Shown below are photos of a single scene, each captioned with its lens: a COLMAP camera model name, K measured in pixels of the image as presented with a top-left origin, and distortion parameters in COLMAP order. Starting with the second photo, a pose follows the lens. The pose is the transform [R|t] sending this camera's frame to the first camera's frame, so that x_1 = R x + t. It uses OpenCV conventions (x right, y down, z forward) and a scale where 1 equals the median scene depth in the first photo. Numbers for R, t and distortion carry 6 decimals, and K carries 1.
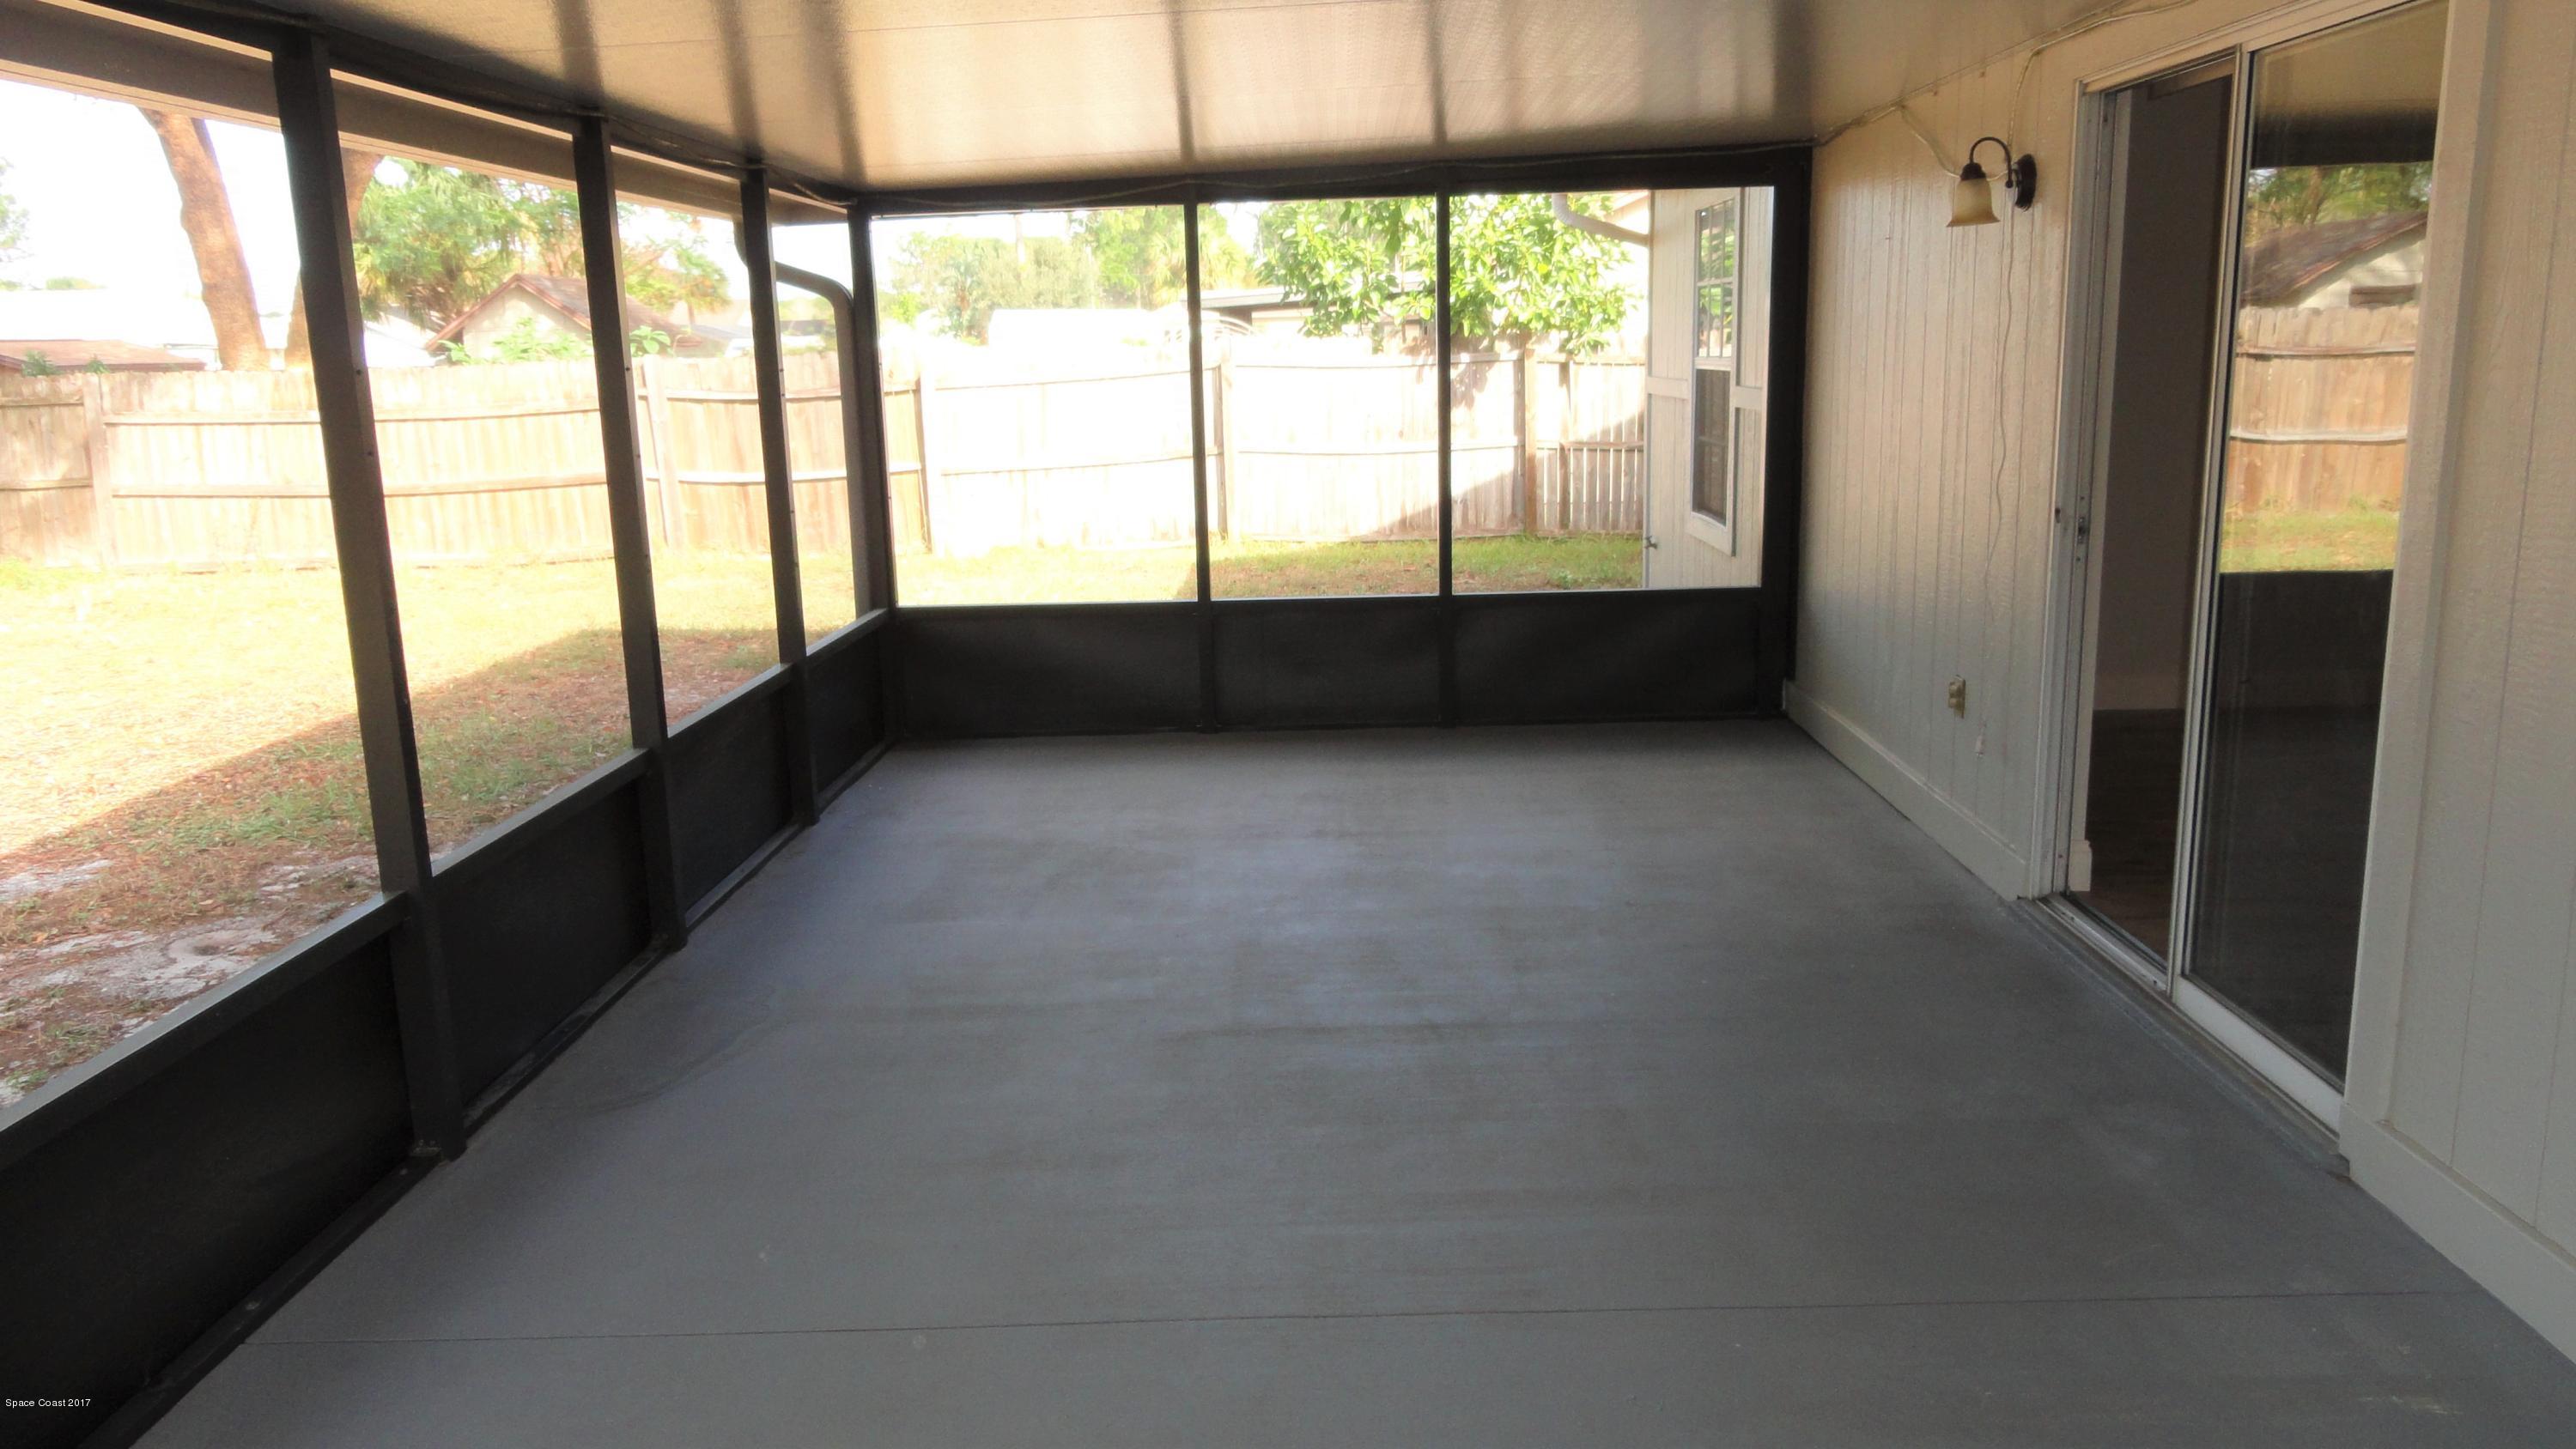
lens RADIAL K [[1800.3, 0, 1290.4], [0, 1800.3, 707.4], [0, 0, 1]] dist [-0.007875, 0.017669]
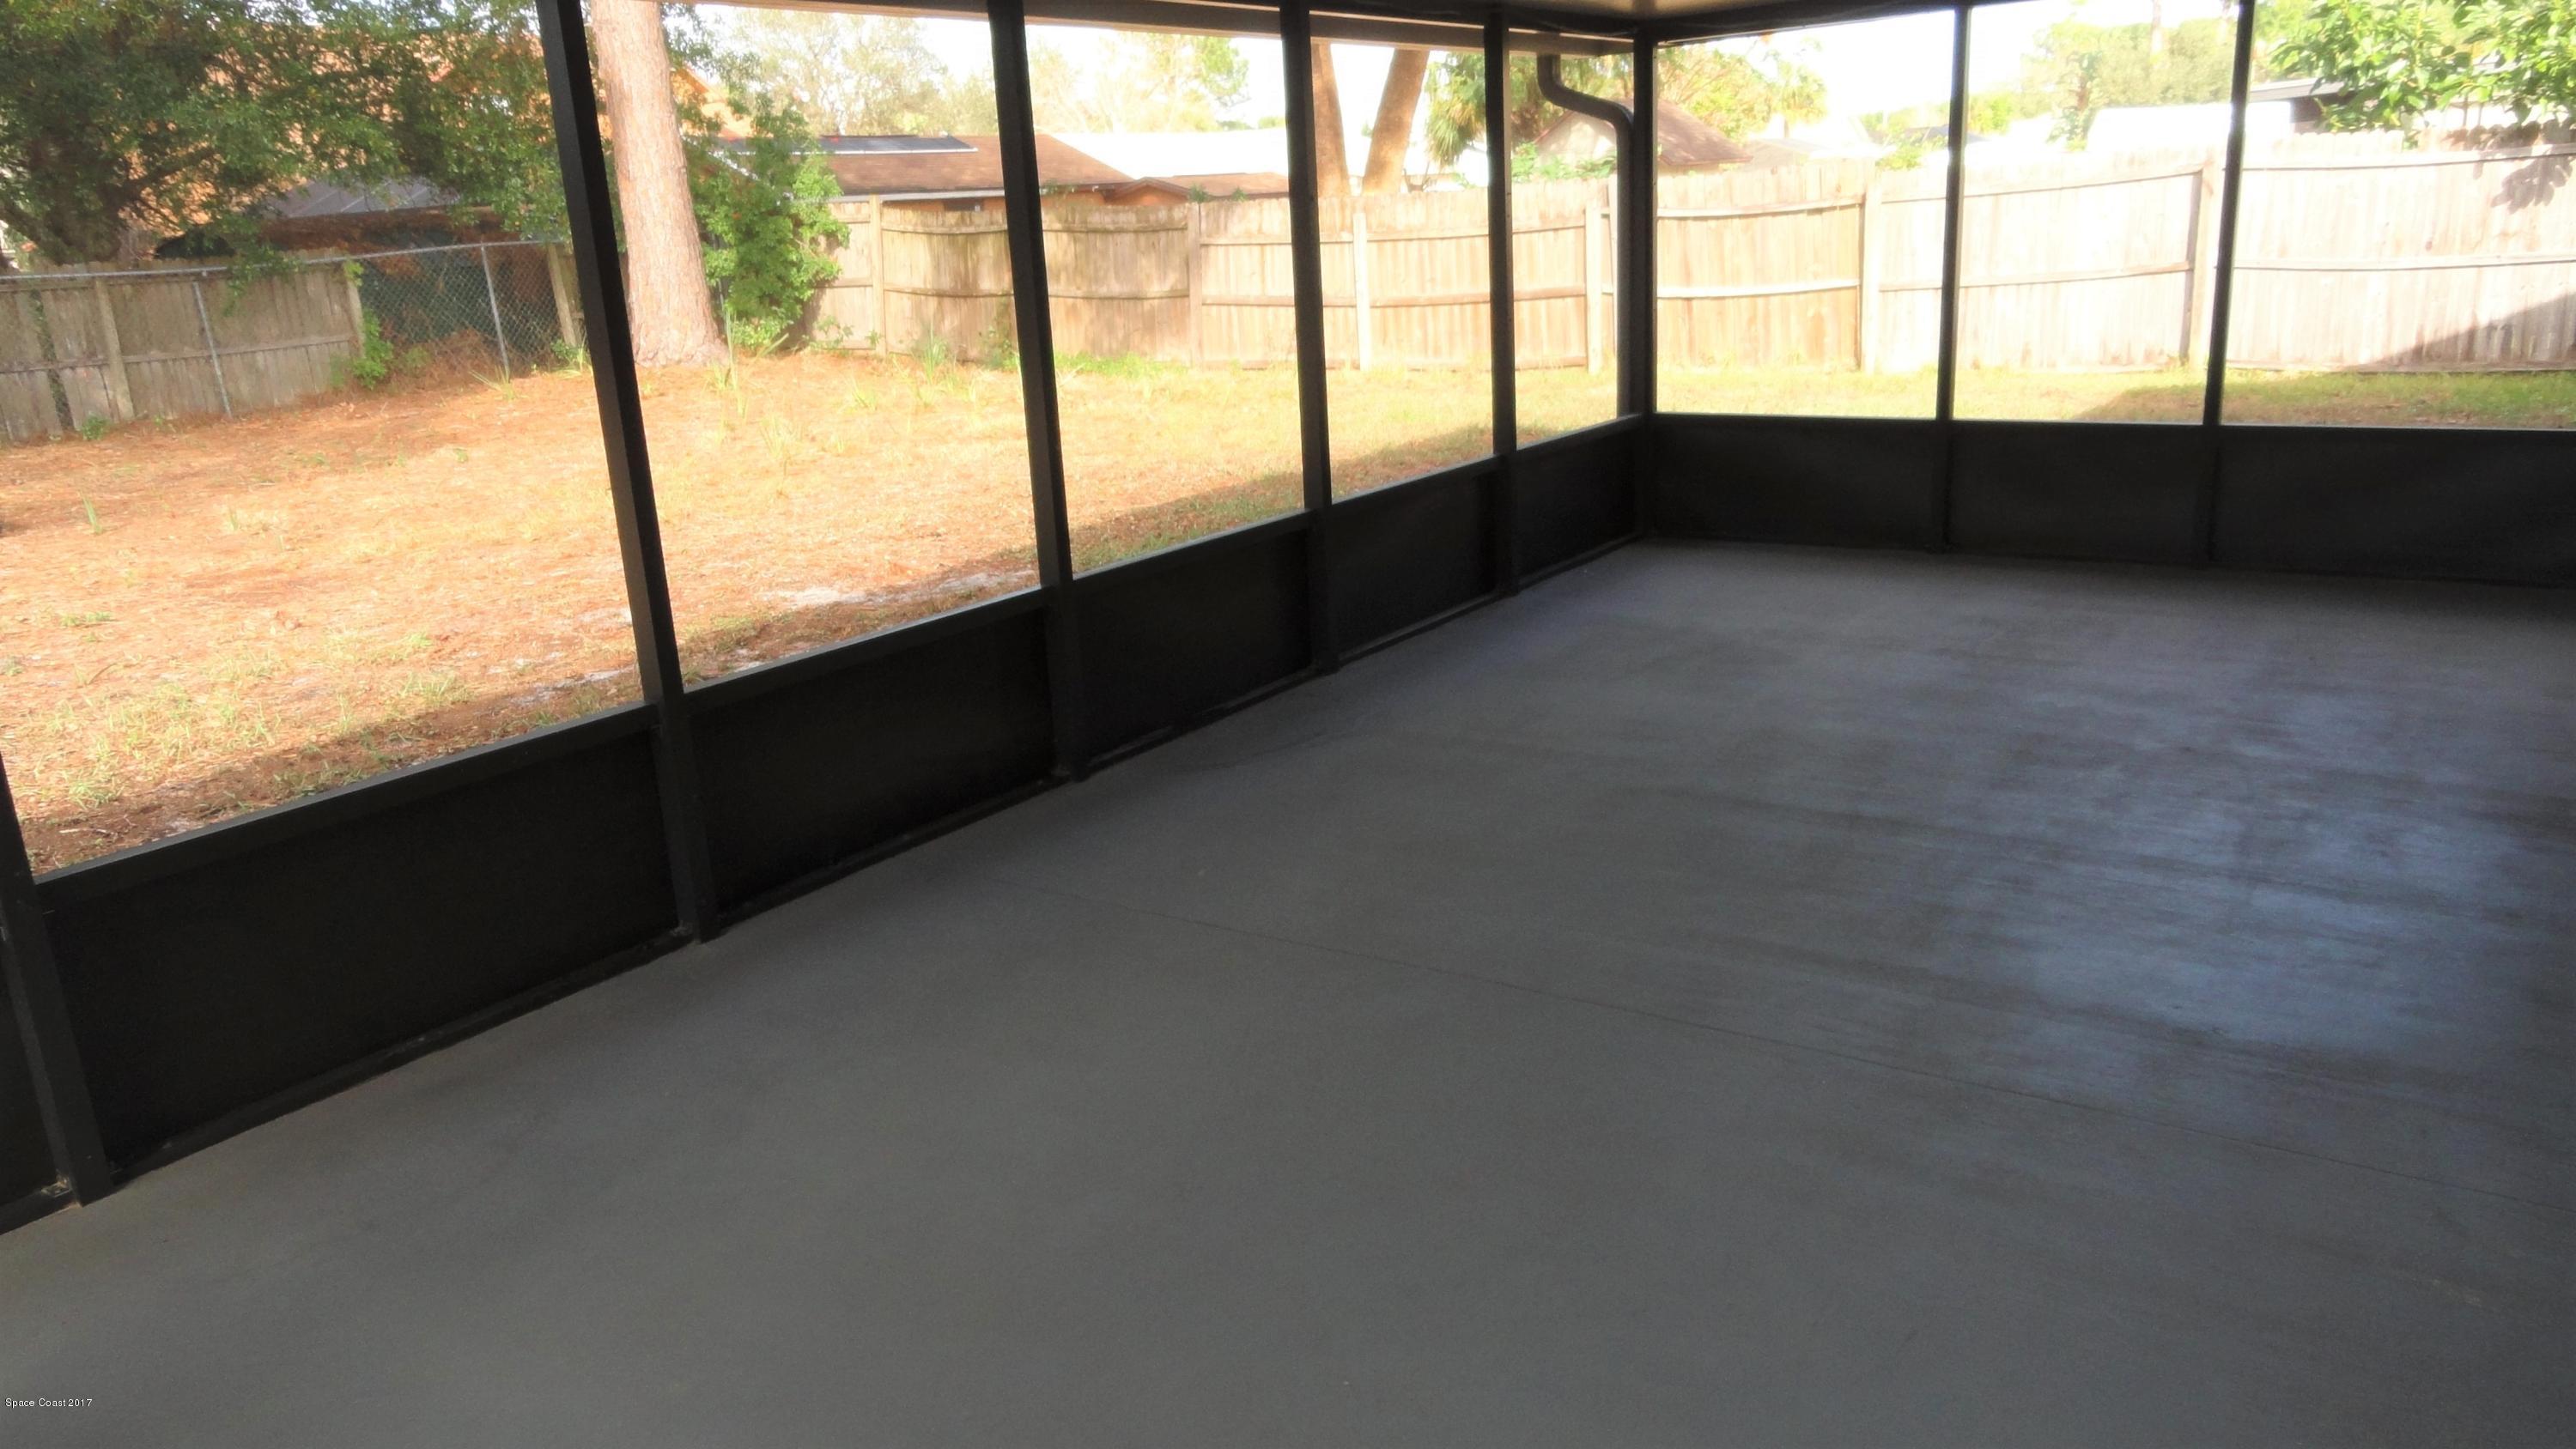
lens RADIAL K [[1800.3, 0, 1289.0], [0, 1800.3, 735.2], [0, 0, 1]] dist [-0.007875, 0.017669]
pose [[0.831961, 0.139296, -0.537064, 0.100281], [-0.078335, 0.987765, 0.134845, 0.003739], [0.549277, -0.070115, 0.832694, -0.015656]]
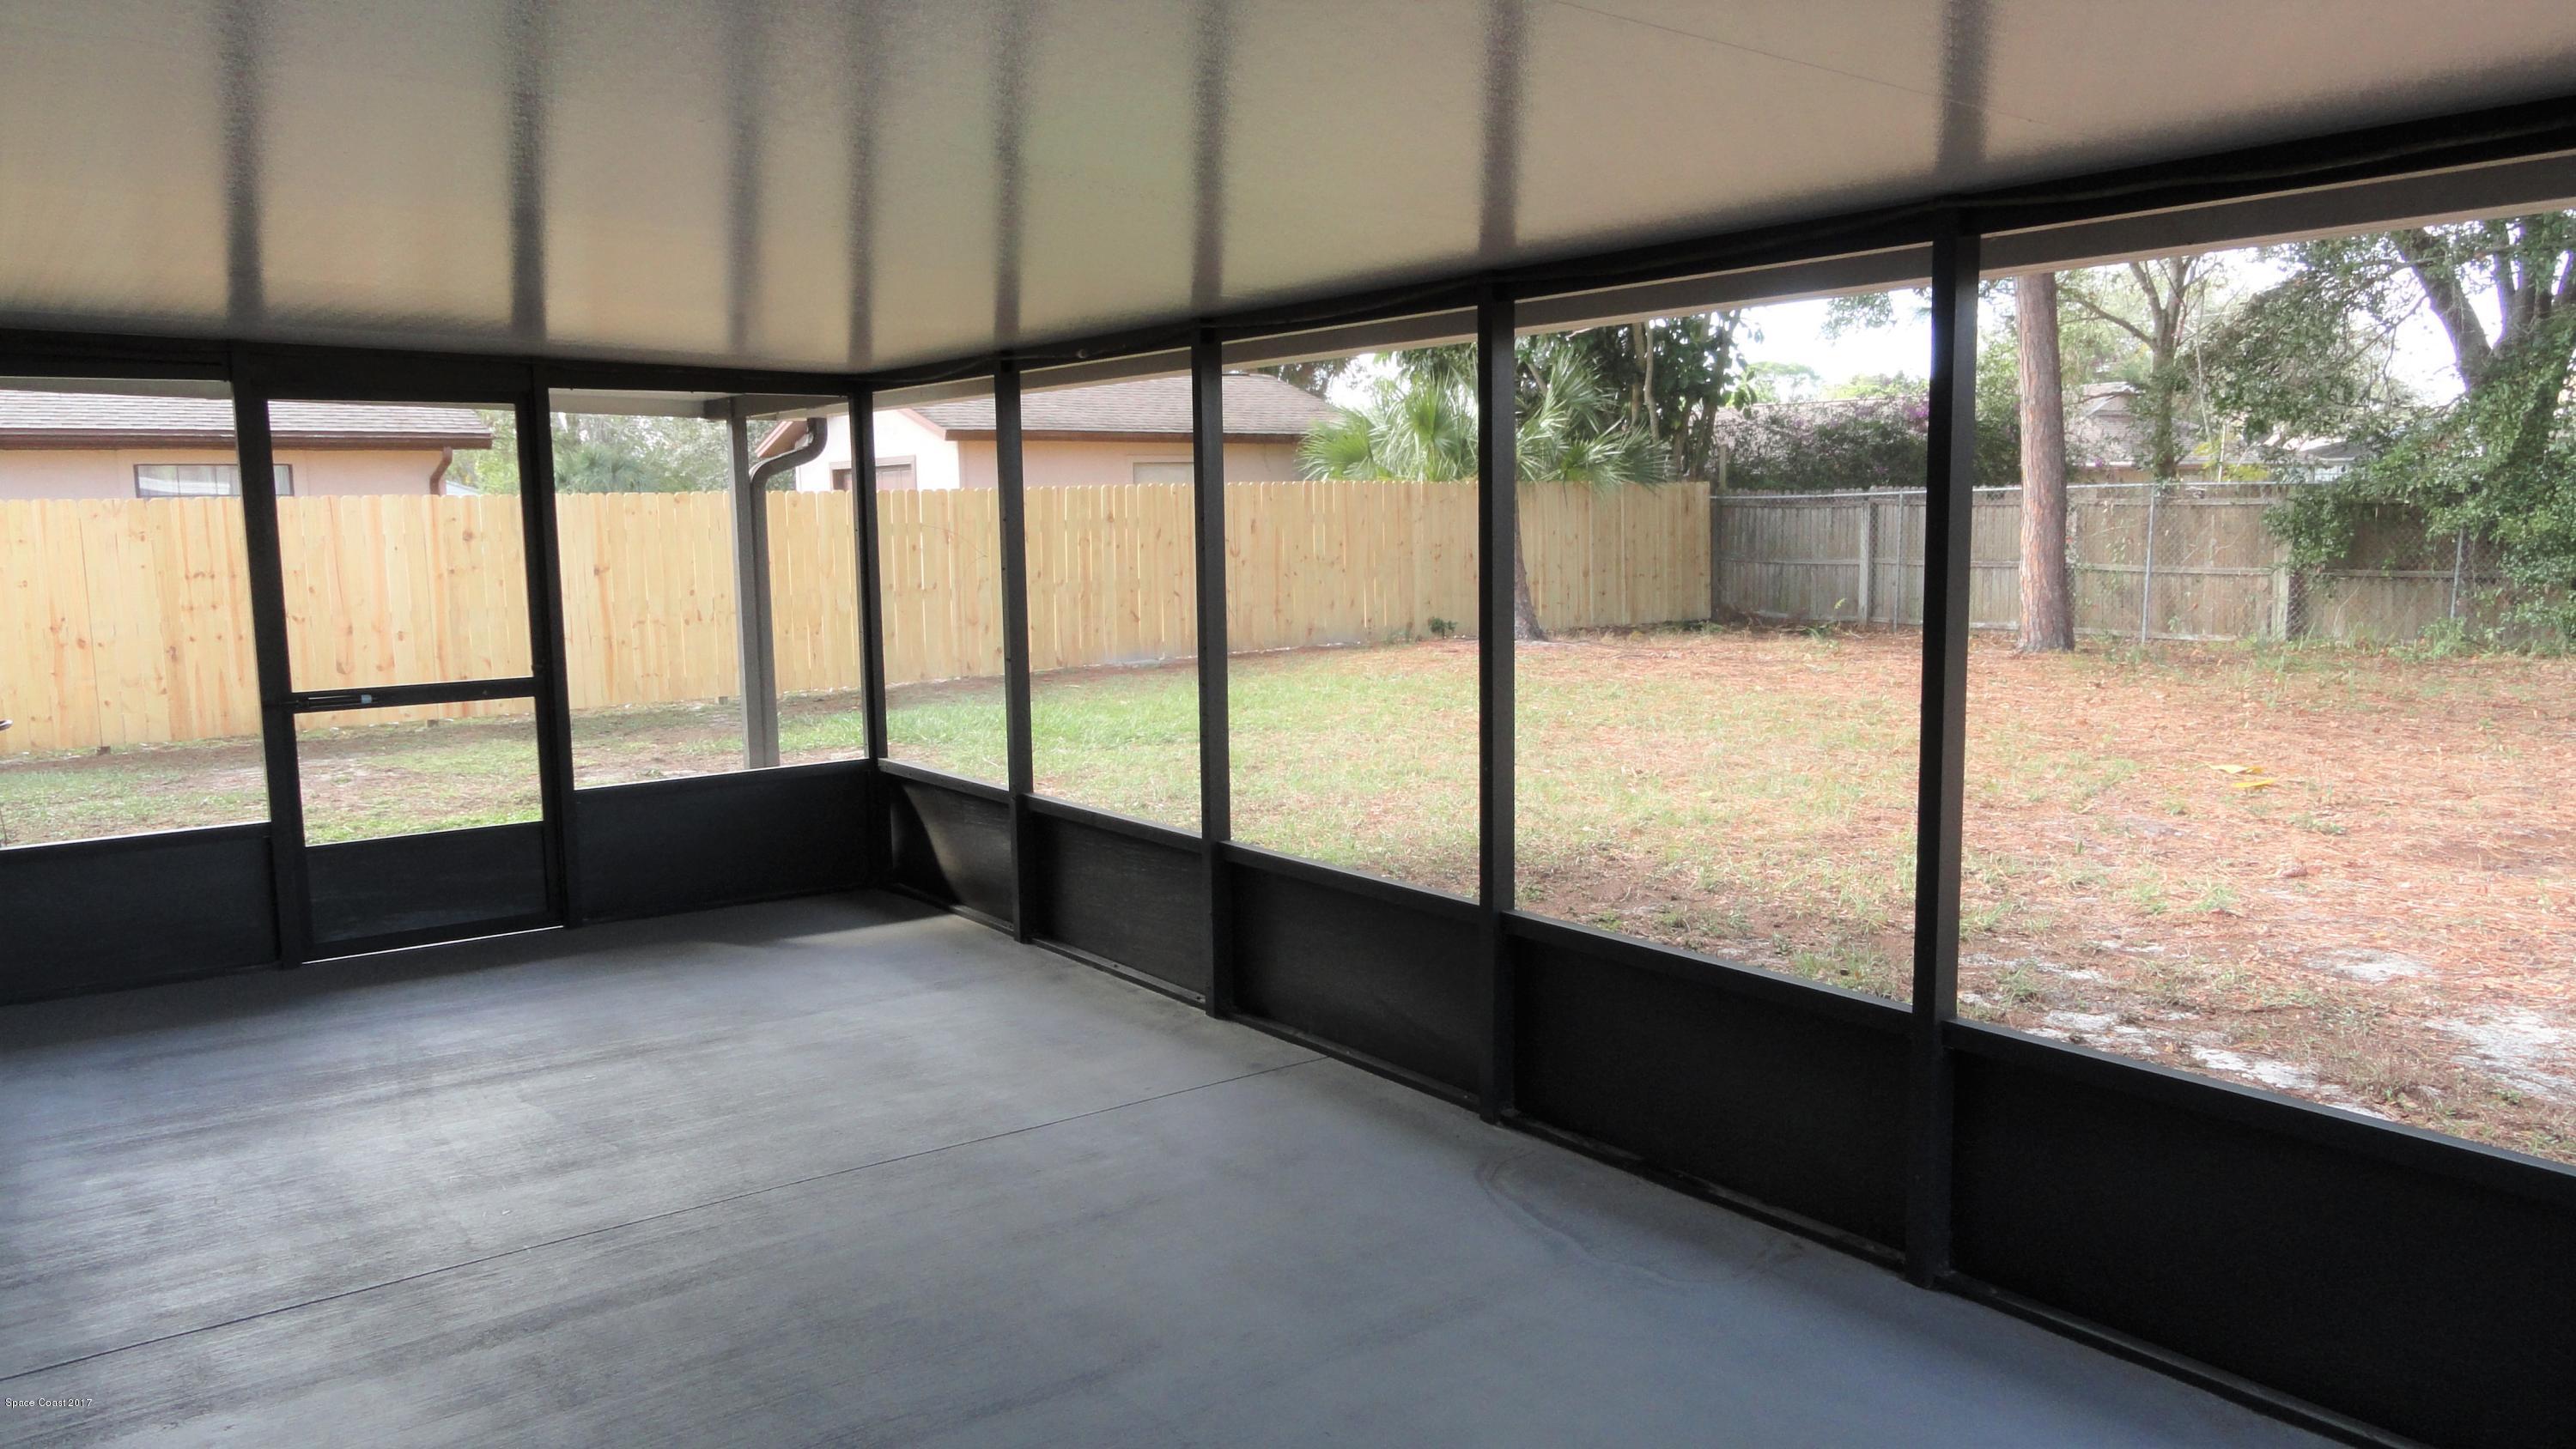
lens RADIAL K [[1800.3, 0, 1288.6], [0, 1800.3, 720.4], [0, 0, 1]] dist [-0.007875, 0.017669]
pose [[-0.790390, 0.100044, -0.604379, 0.096747], [-0.095551, 0.954367, 0.282937, -0.091000], [0.605106, 0.281379, -0.744763, 0.438049]]
